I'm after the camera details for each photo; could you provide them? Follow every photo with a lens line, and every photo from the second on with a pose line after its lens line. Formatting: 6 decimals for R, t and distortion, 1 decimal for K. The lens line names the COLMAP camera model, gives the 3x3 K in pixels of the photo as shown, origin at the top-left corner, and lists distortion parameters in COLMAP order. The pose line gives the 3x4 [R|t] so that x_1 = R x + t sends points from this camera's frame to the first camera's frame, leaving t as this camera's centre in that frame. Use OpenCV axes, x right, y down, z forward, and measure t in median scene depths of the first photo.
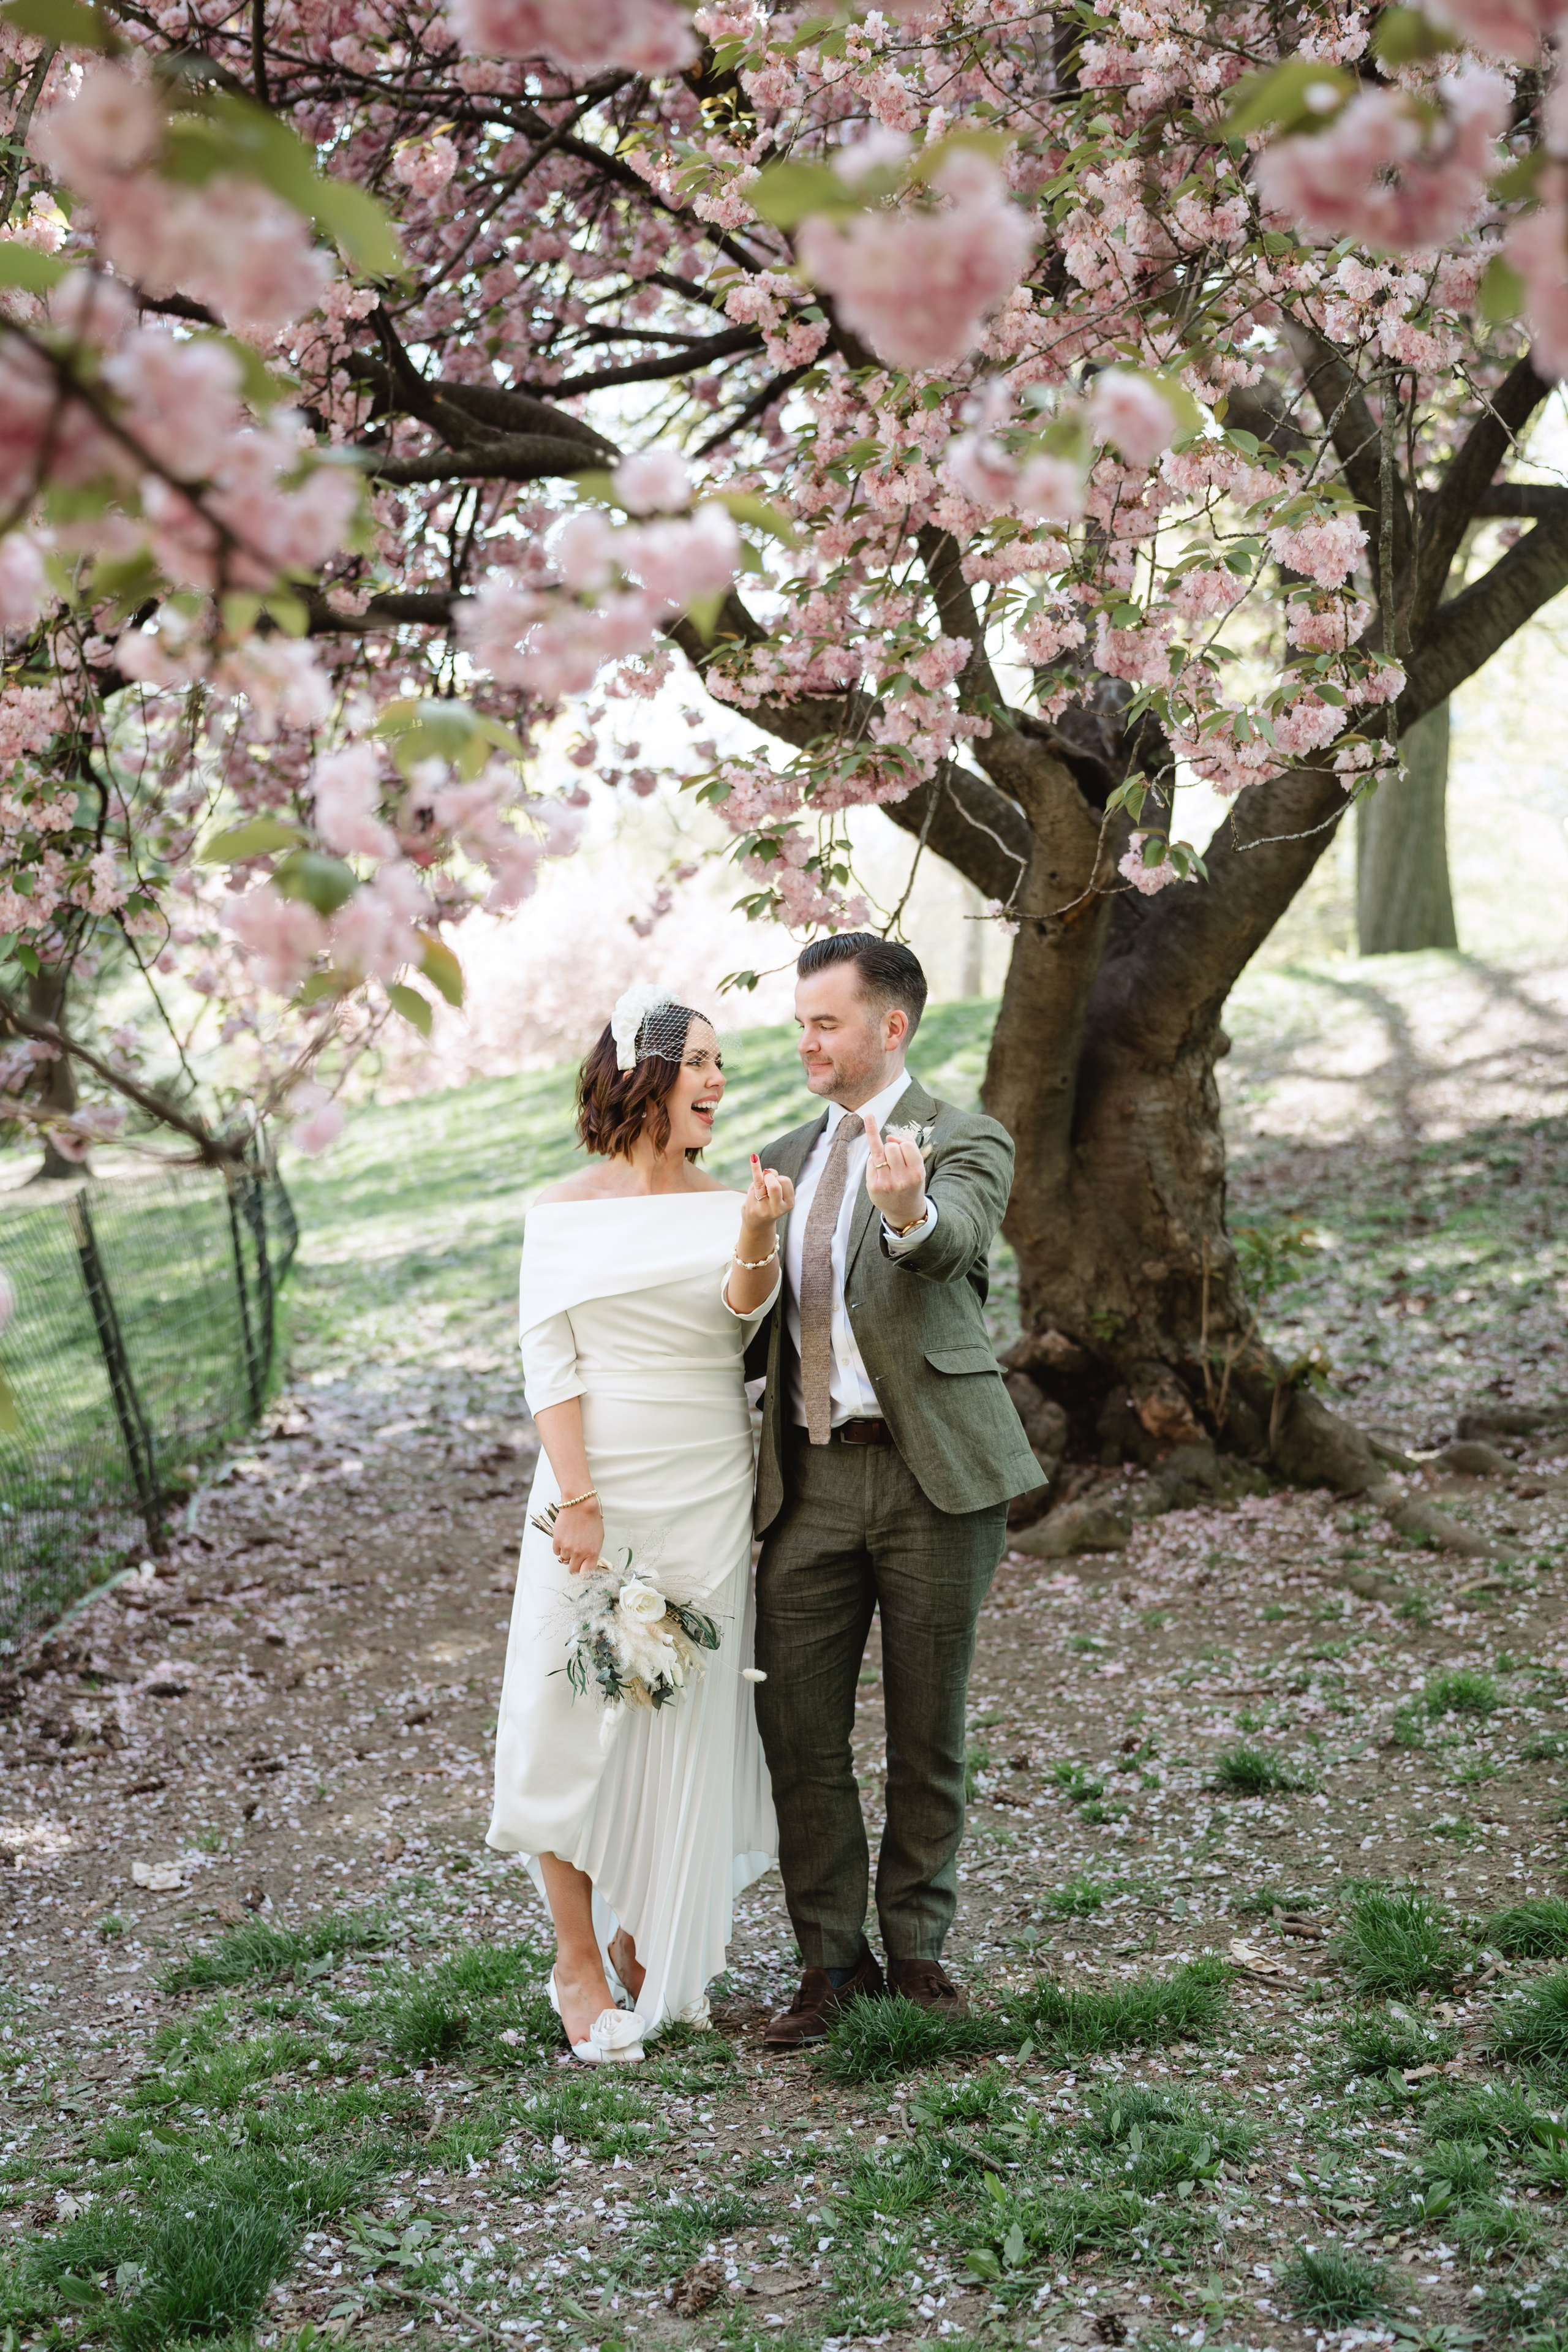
lens RADIAL K [[3213.3, 0, 787.9], [0, 3213.3, 1105.5], [0, 0, 1]] dist [0.072667, 0.521470]
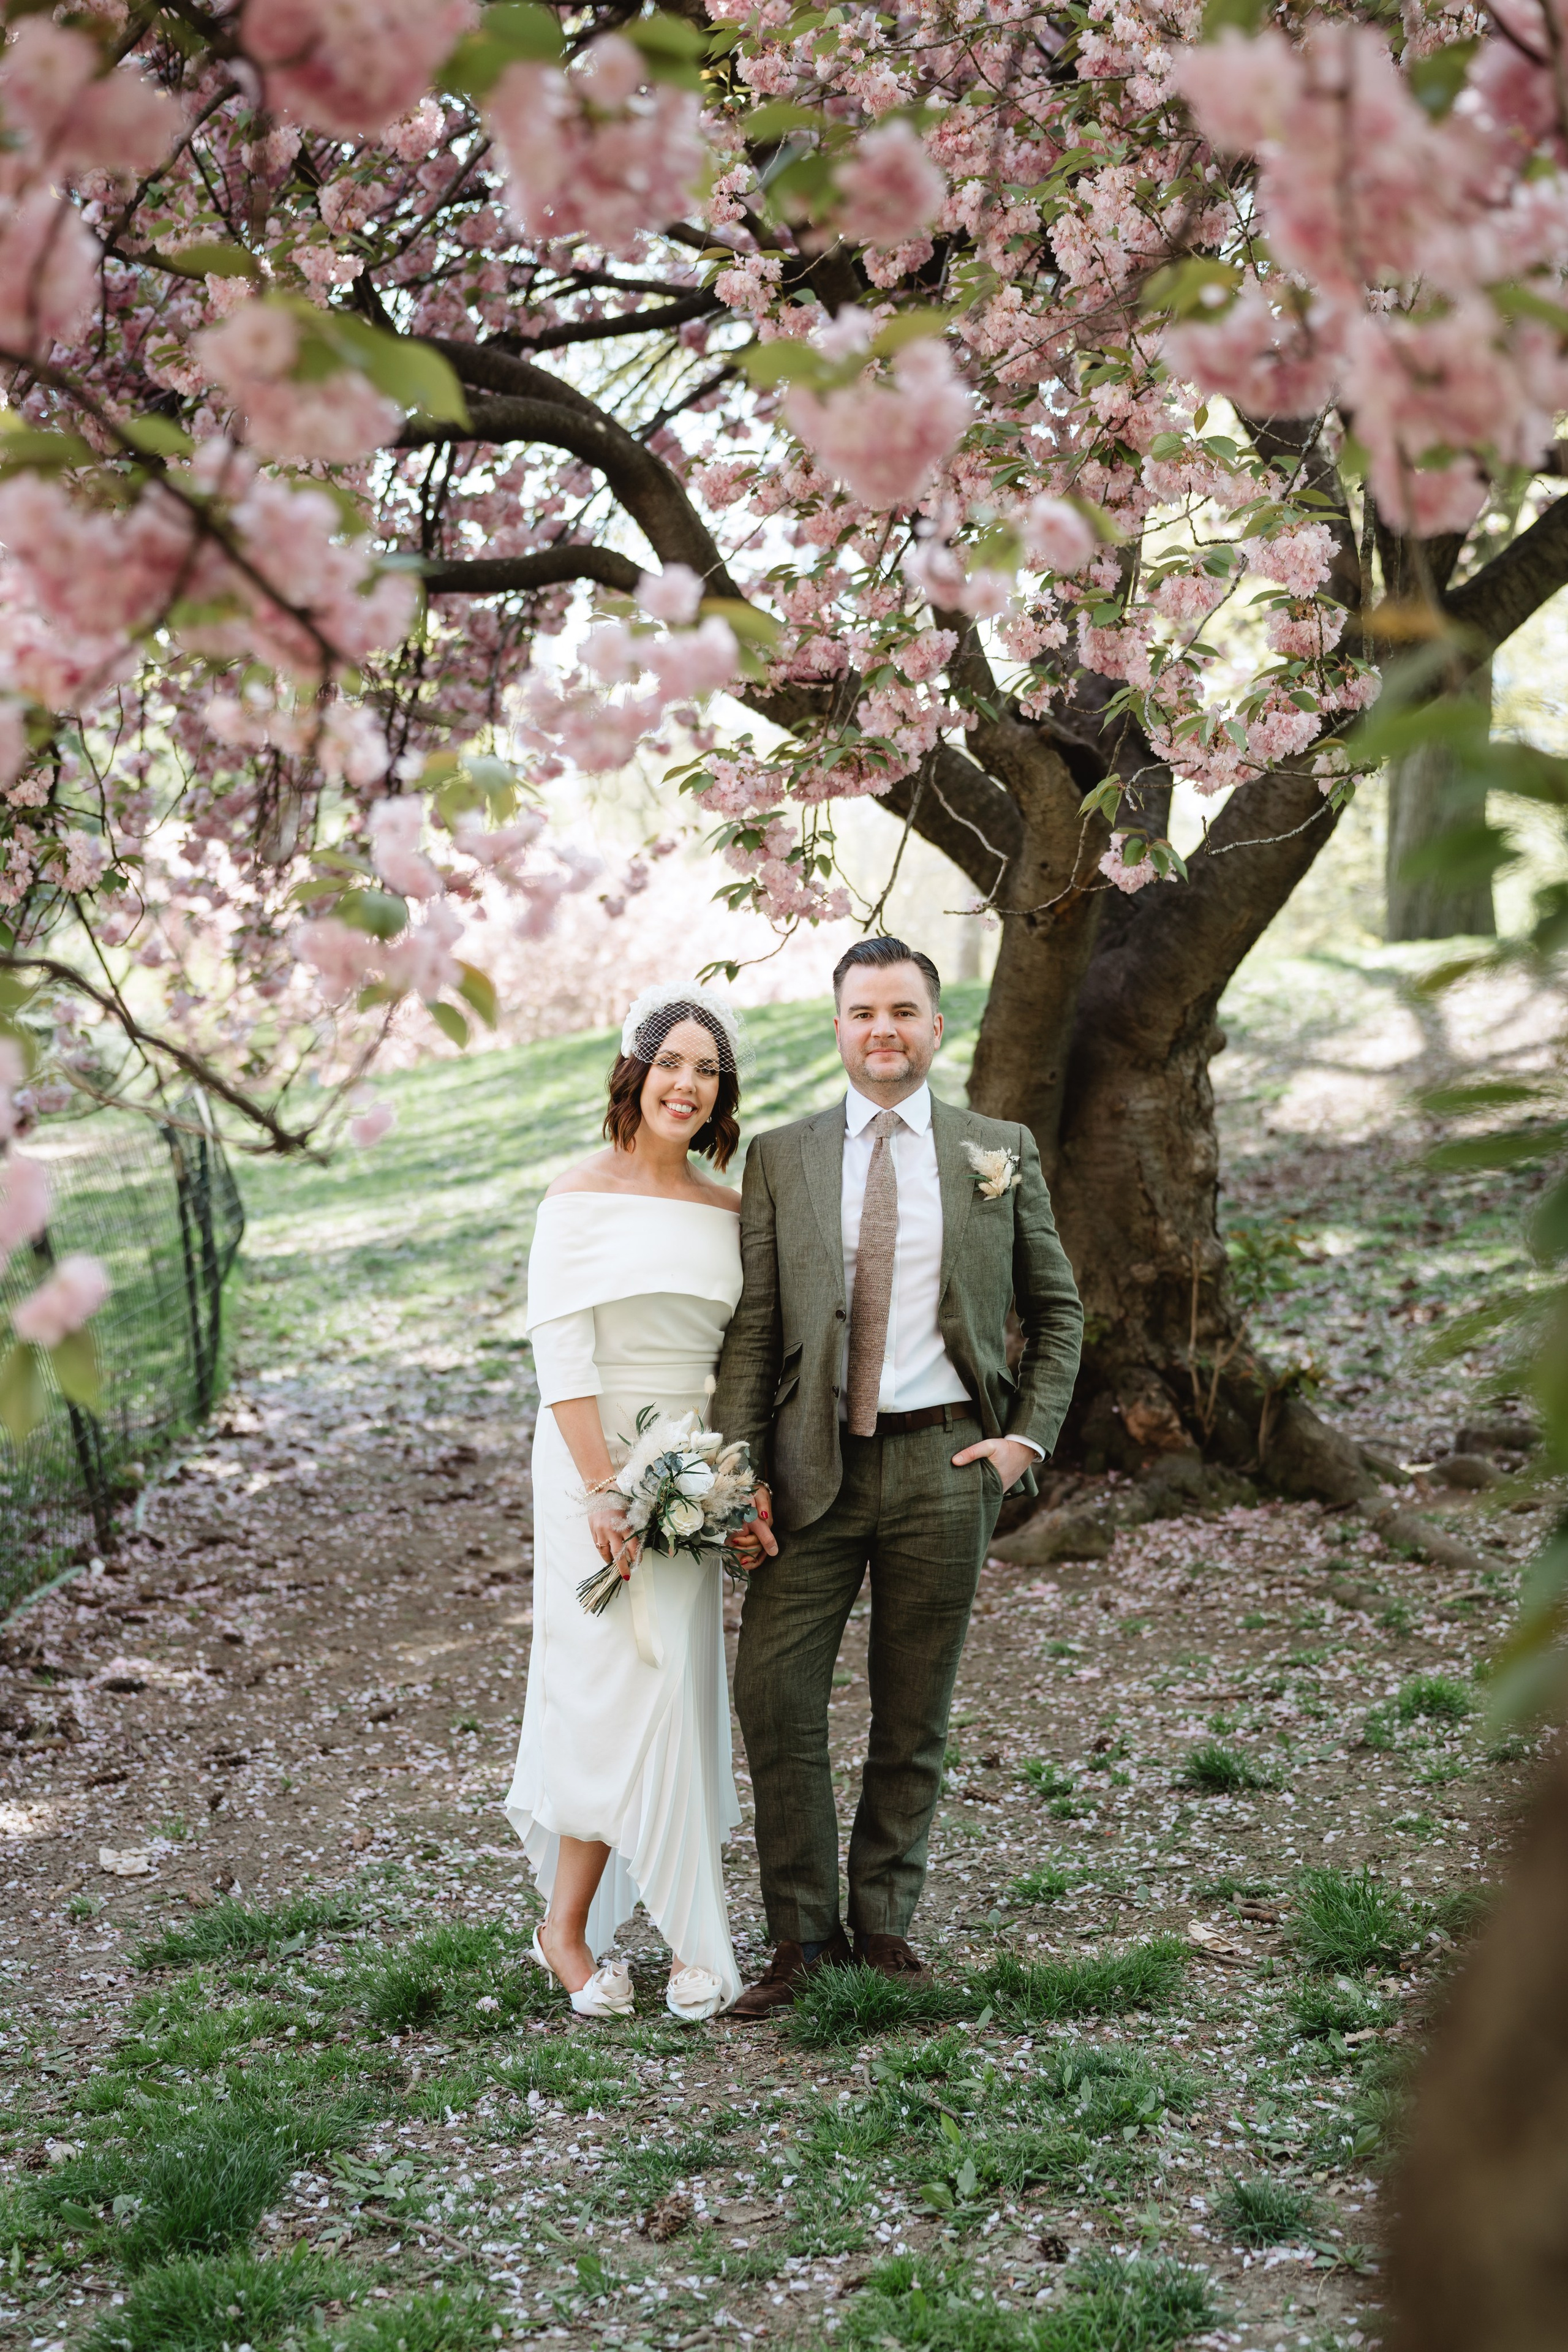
lens RADIAL K [[3549.5, 0, 780.7], [0, 3549.5, 1104.5], [0, 0, 1]] dist [0.142339, 0.770349]
pose [[0.999862, 0.016104, 0.004123, -0.001061], [-0.016118, 0.999864, 0.003397, -0.002126], [-0.004068, -0.003463, 0.999986, -0.107550]]
